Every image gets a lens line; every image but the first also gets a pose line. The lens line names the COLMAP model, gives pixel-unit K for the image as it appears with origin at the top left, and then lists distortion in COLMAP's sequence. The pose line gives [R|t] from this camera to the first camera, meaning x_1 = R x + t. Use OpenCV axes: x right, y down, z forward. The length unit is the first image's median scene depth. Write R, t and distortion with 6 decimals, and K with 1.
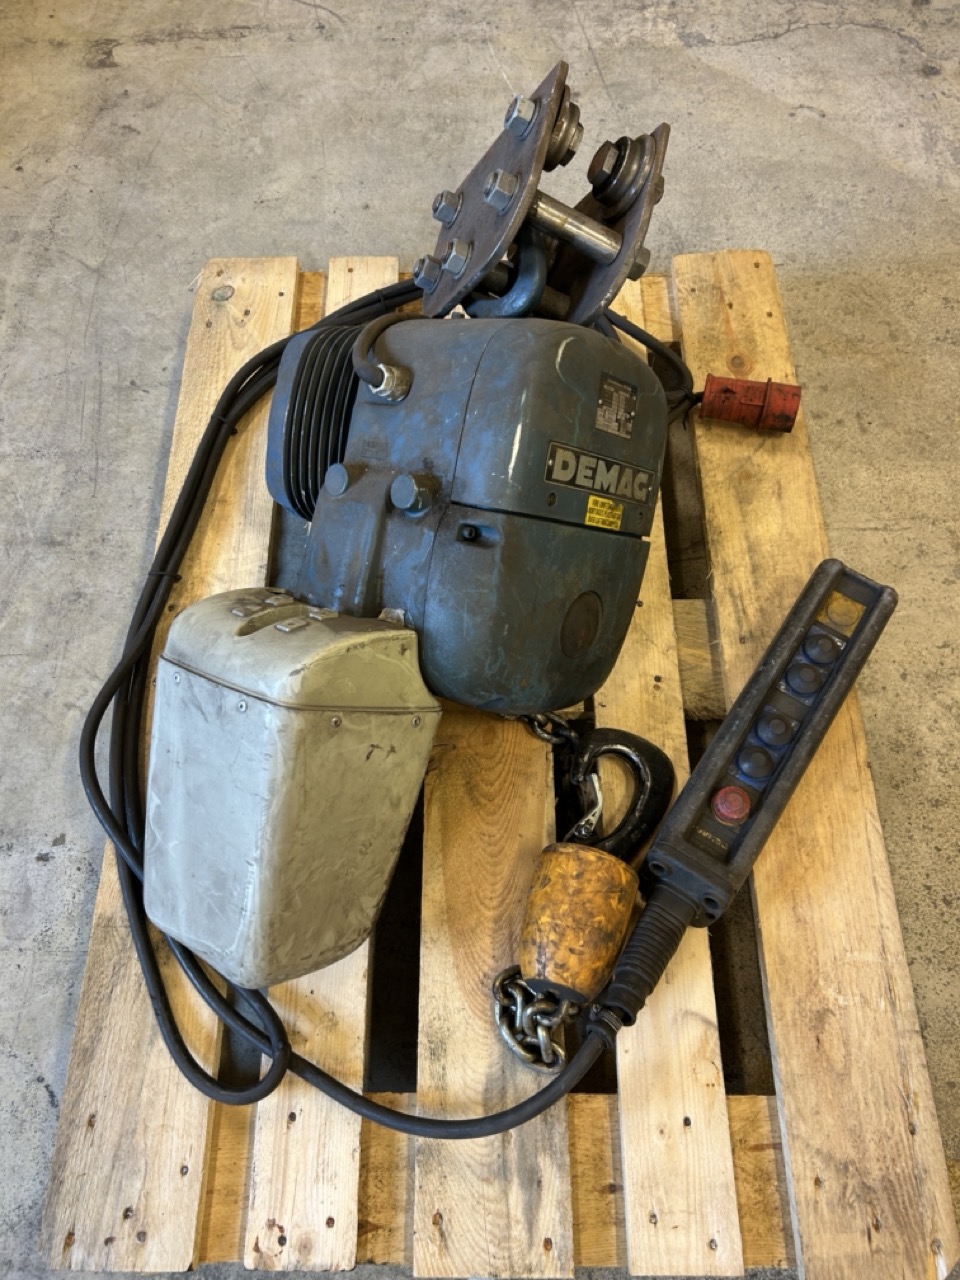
lens RADIAL K [[965.5, 0, 462.9], [0, 965.5, 638.0], [0, 0, 1]] dist [0.072120, -0.092493]
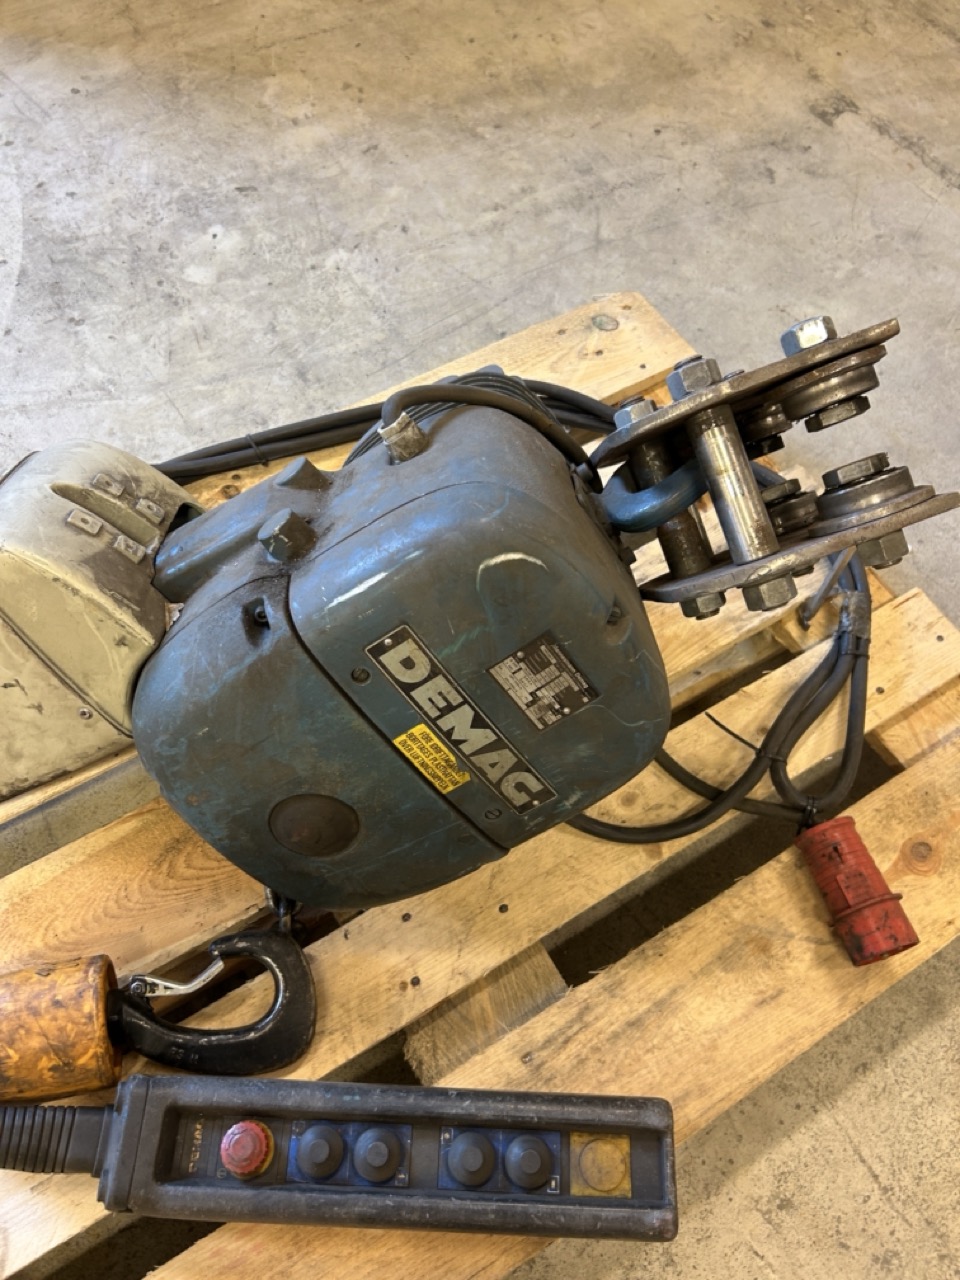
lens RADIAL K [[994.6, 0, 473.0], [0, 994.6, 622.8], [0, 0, 1]] dist [0.038226, -0.061015]
pose [[0.526614, 0.759823, -0.381243, 0.355835], [-0.787056, 0.605267, 0.119139, -0.291886], [0.321279, 0.237319, 0.916766, 0.276702]]
